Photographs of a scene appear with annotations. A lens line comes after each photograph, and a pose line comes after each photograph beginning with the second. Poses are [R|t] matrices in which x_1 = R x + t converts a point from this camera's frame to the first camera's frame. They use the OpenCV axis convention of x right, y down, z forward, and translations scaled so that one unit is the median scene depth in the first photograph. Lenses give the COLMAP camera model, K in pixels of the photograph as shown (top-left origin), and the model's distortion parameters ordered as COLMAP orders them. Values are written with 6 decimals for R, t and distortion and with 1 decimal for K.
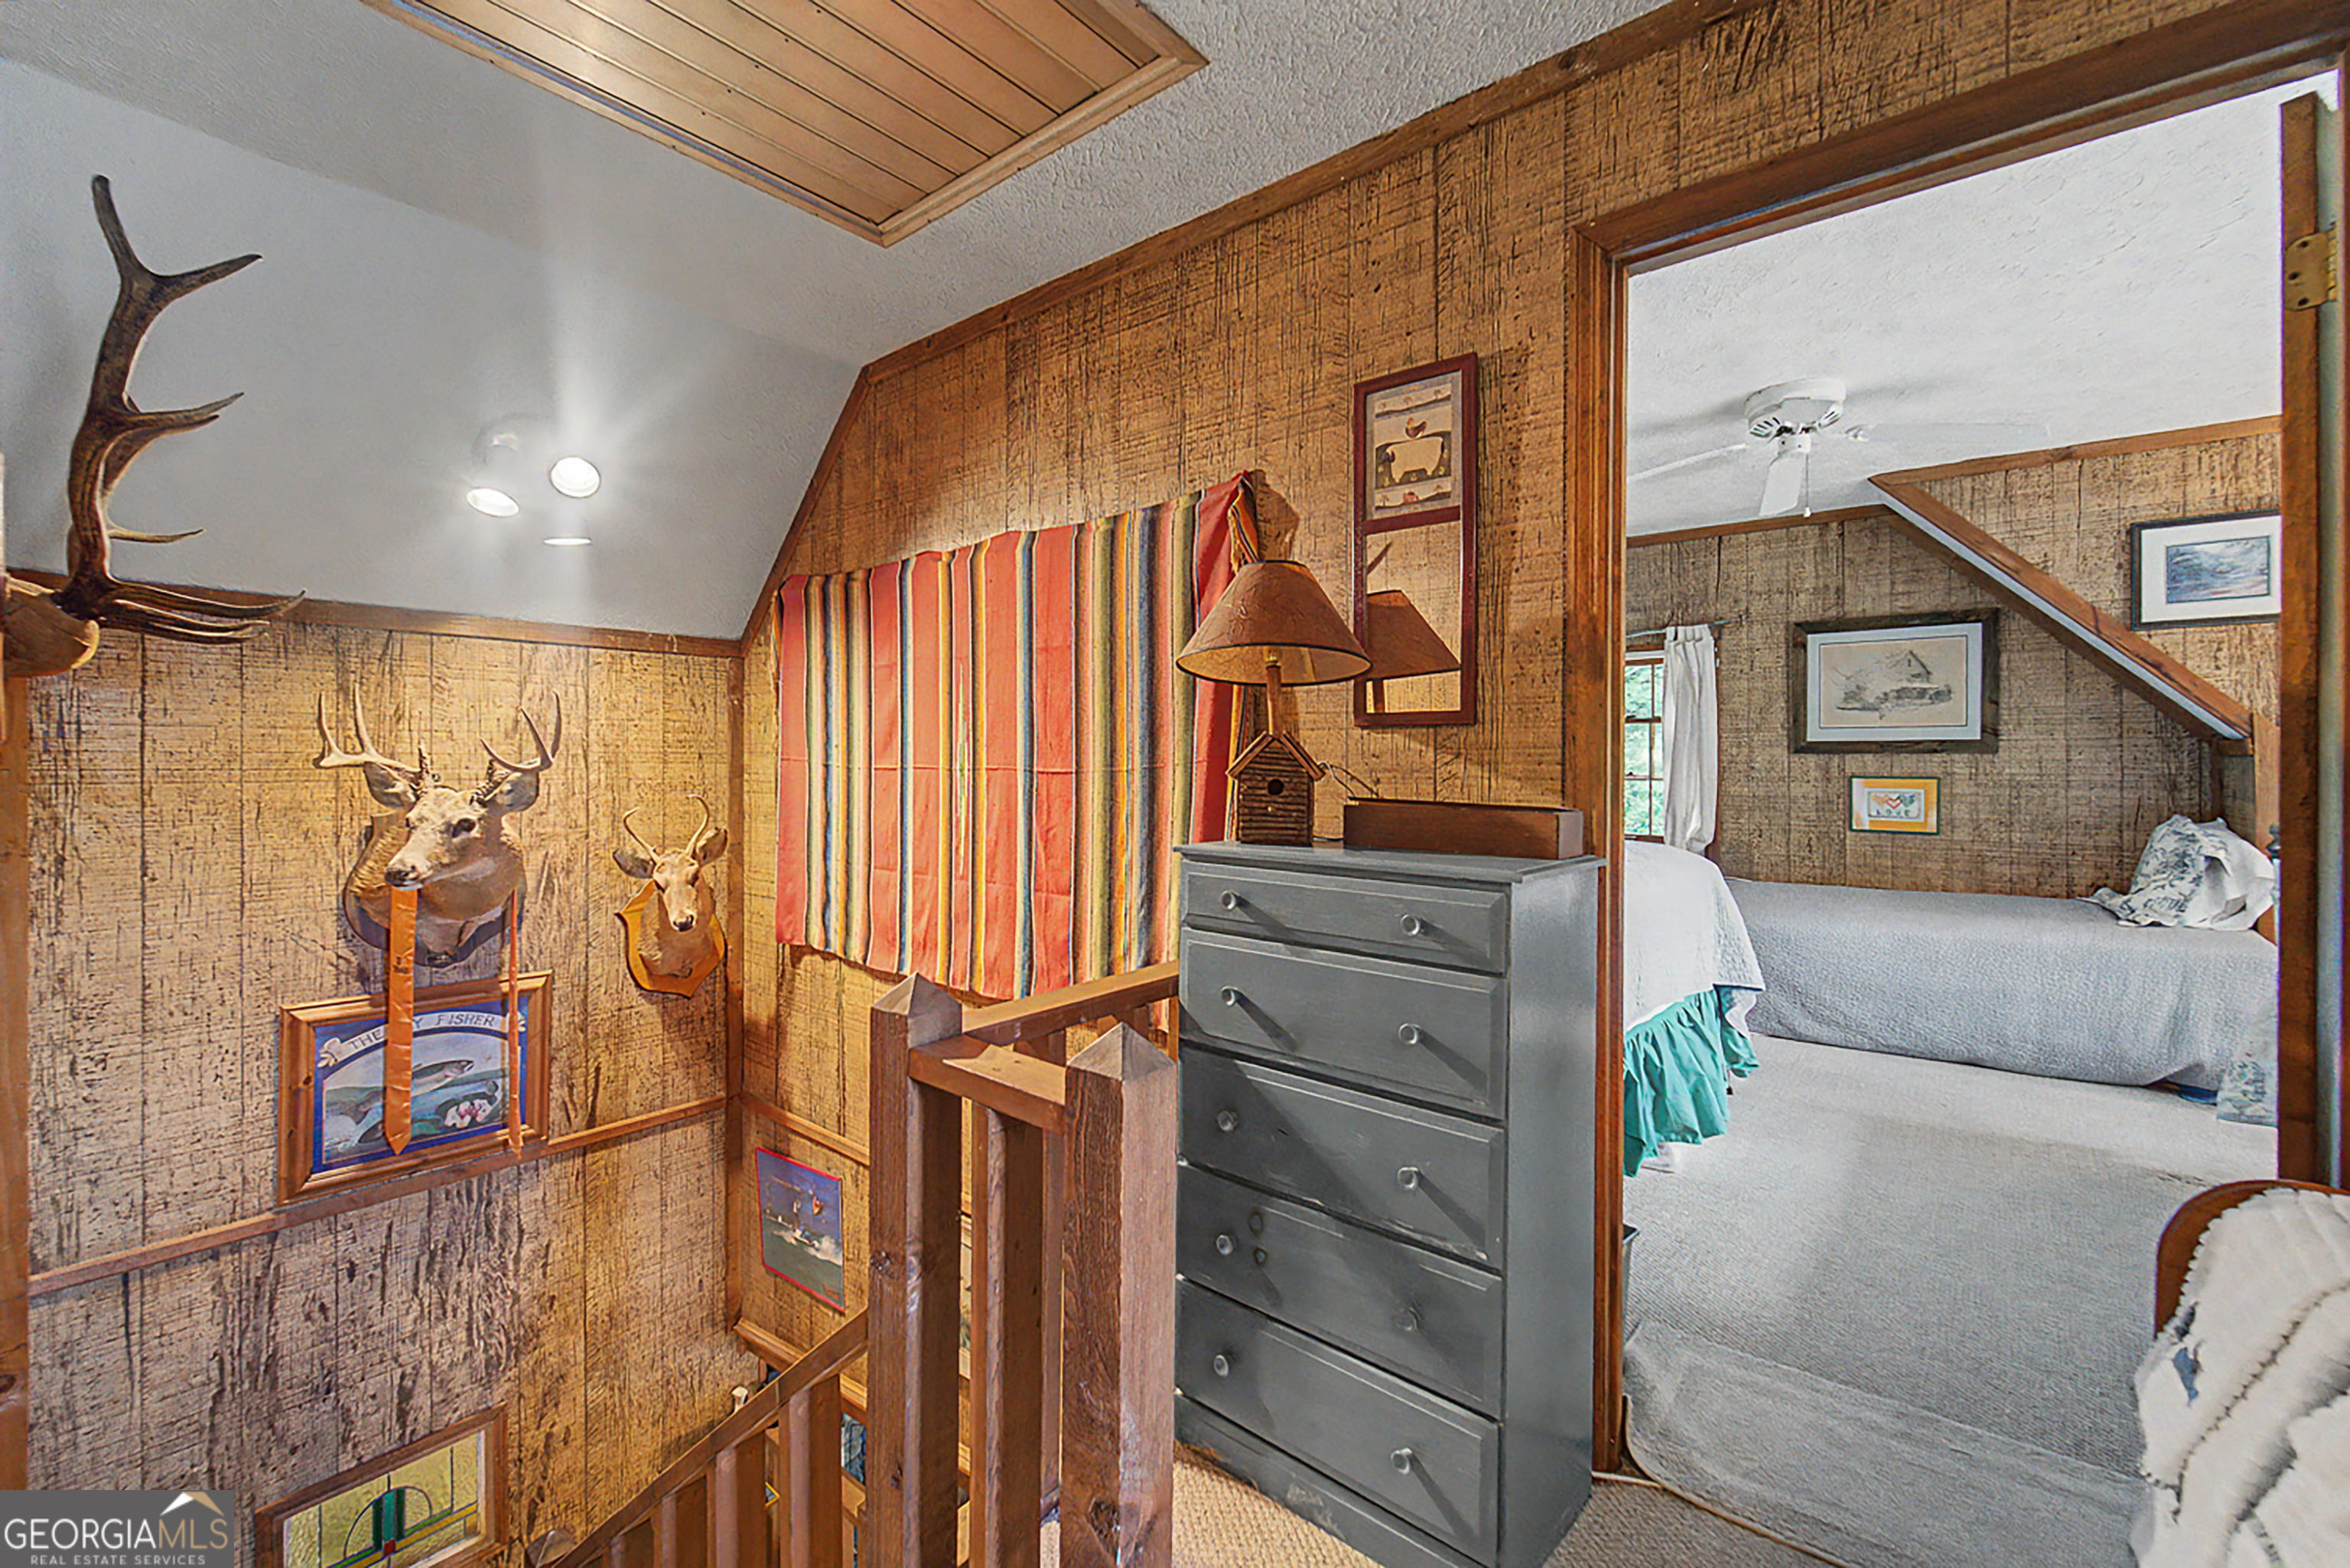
lens RADIAL K [[962.4, 0, 1161.4], [0, 962.4, 765.0], [0, 0, 1]] dist [-0.017646, -0.000820]
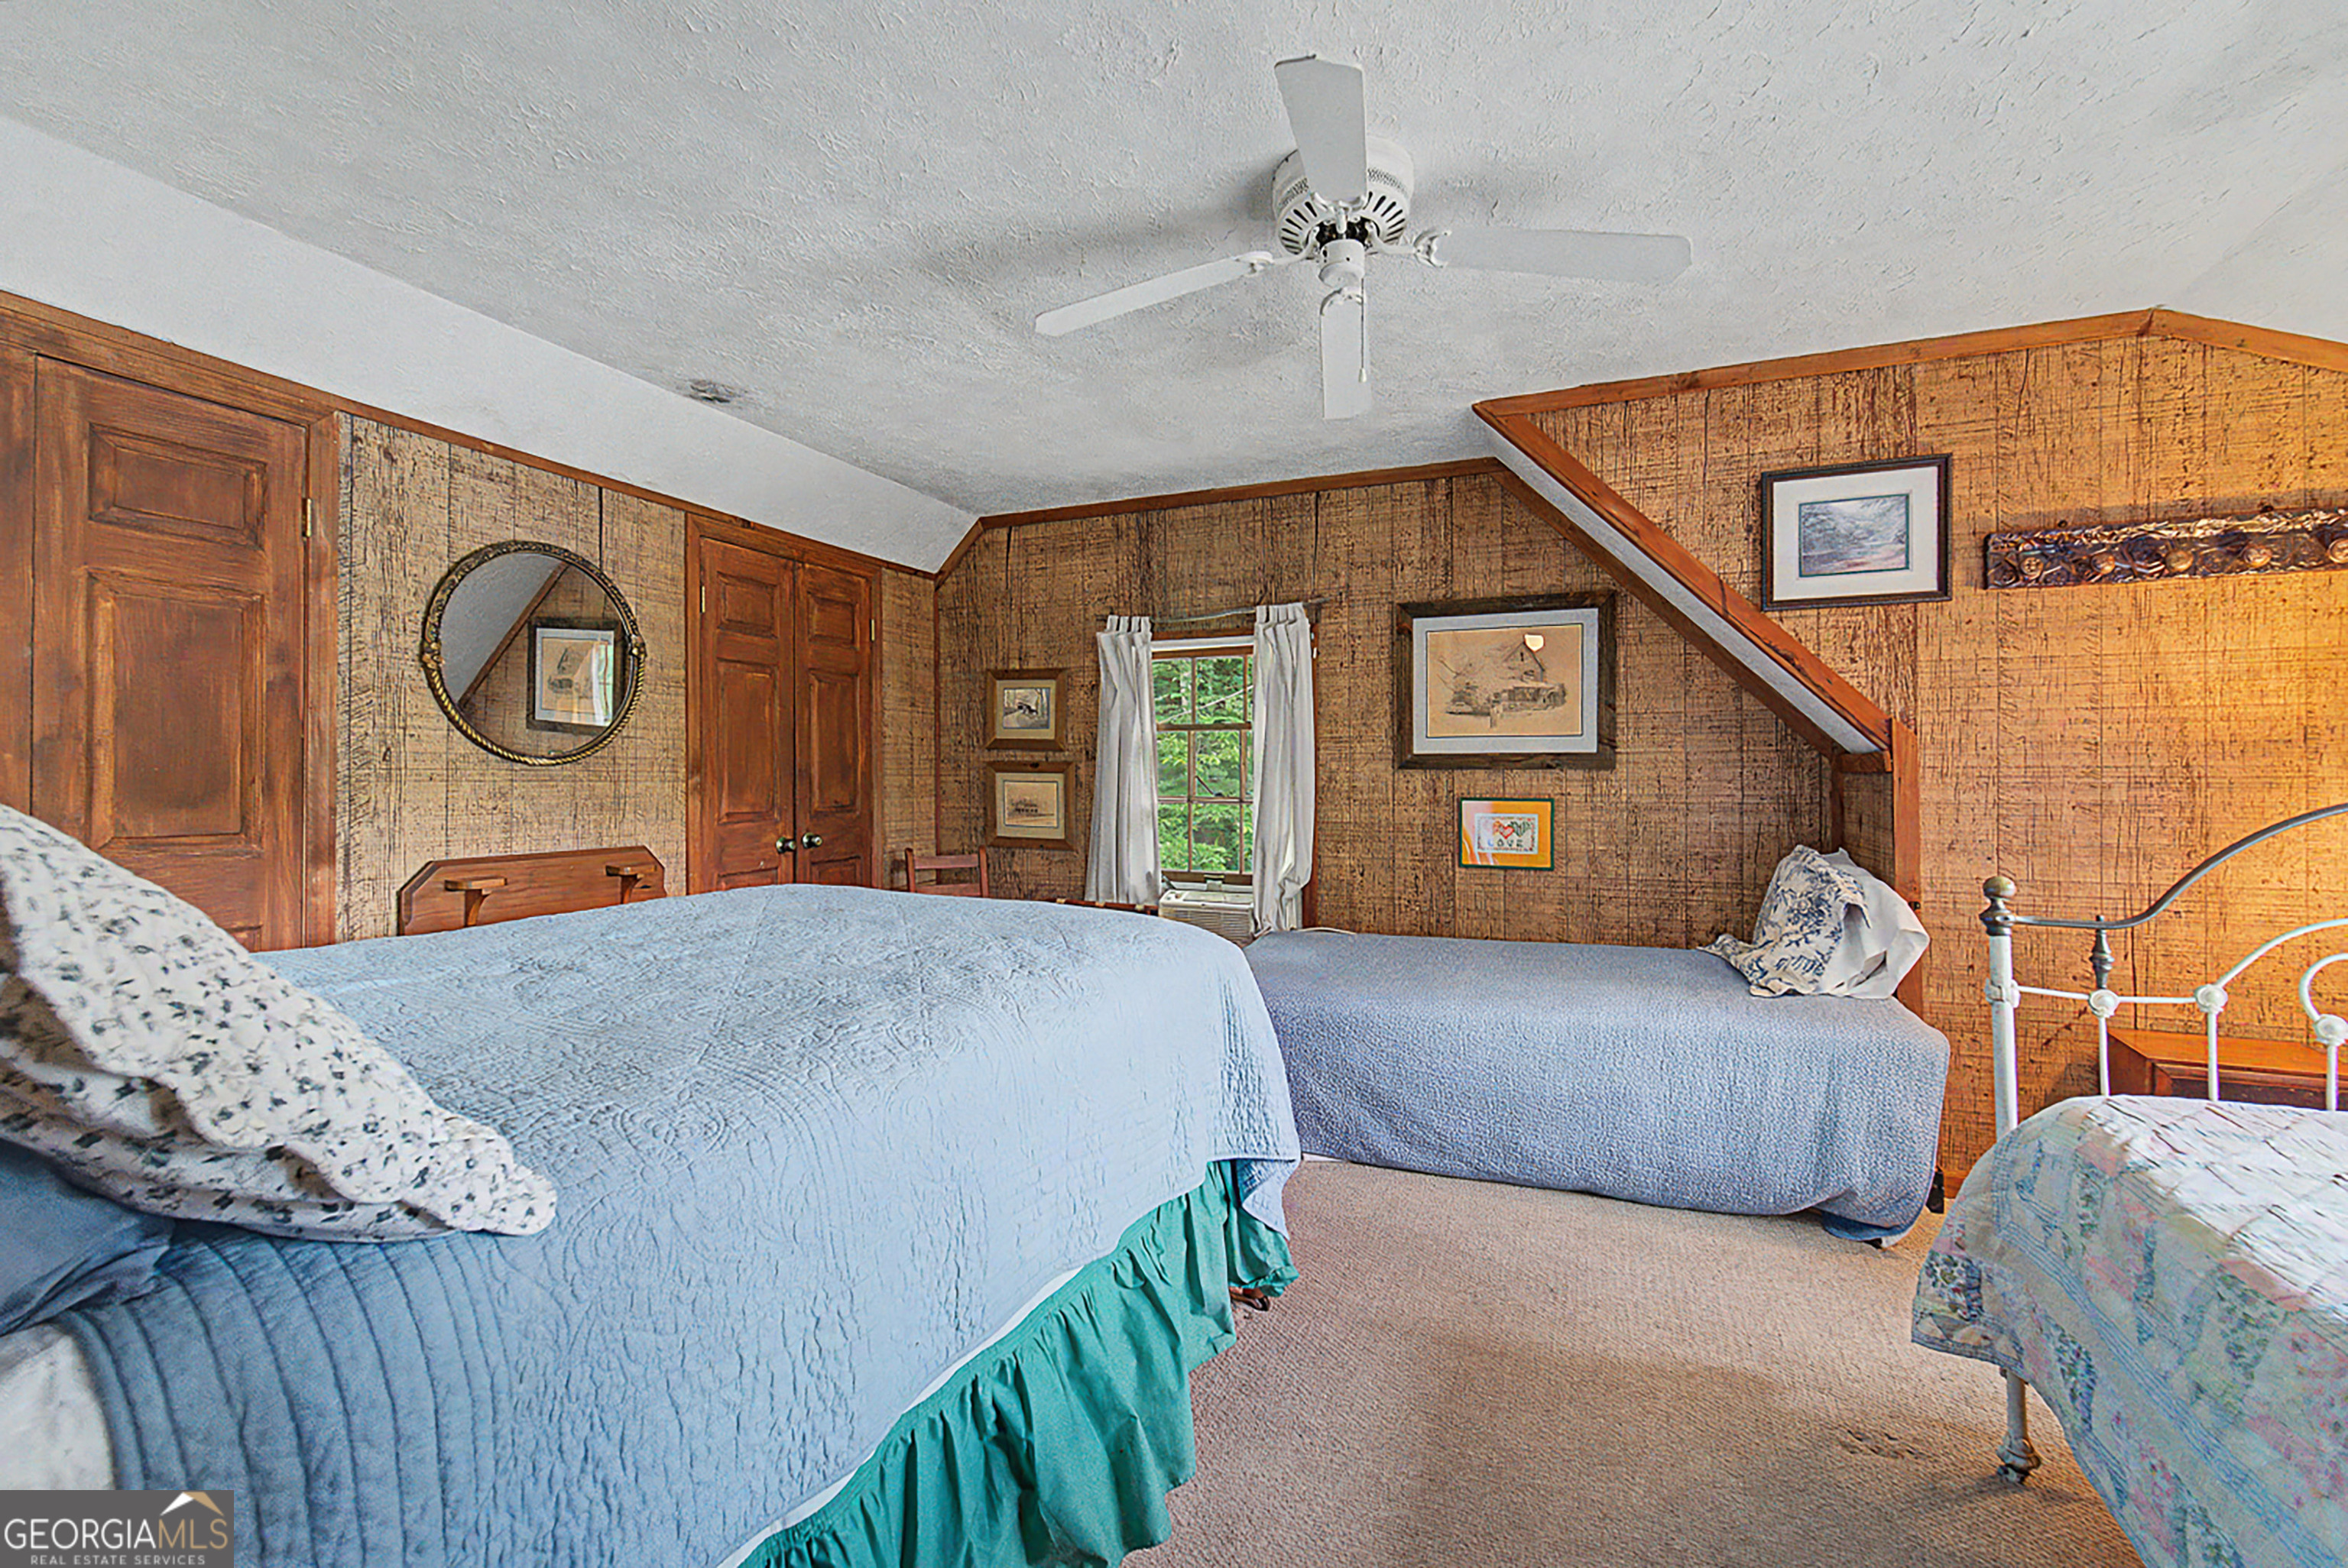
lens RADIAL K [[961.5, 0, 1185.7], [0, 961.5, 782.2], [0, 0, 1]] dist [-0.017646, -0.000820]
pose [[0.952531, -0.001129, 0.304438, 0.303264], [0.000839, 0.999999, 0.001083, -0.002872], [-0.304439, -0.000776, 0.952532, 0.355450]]
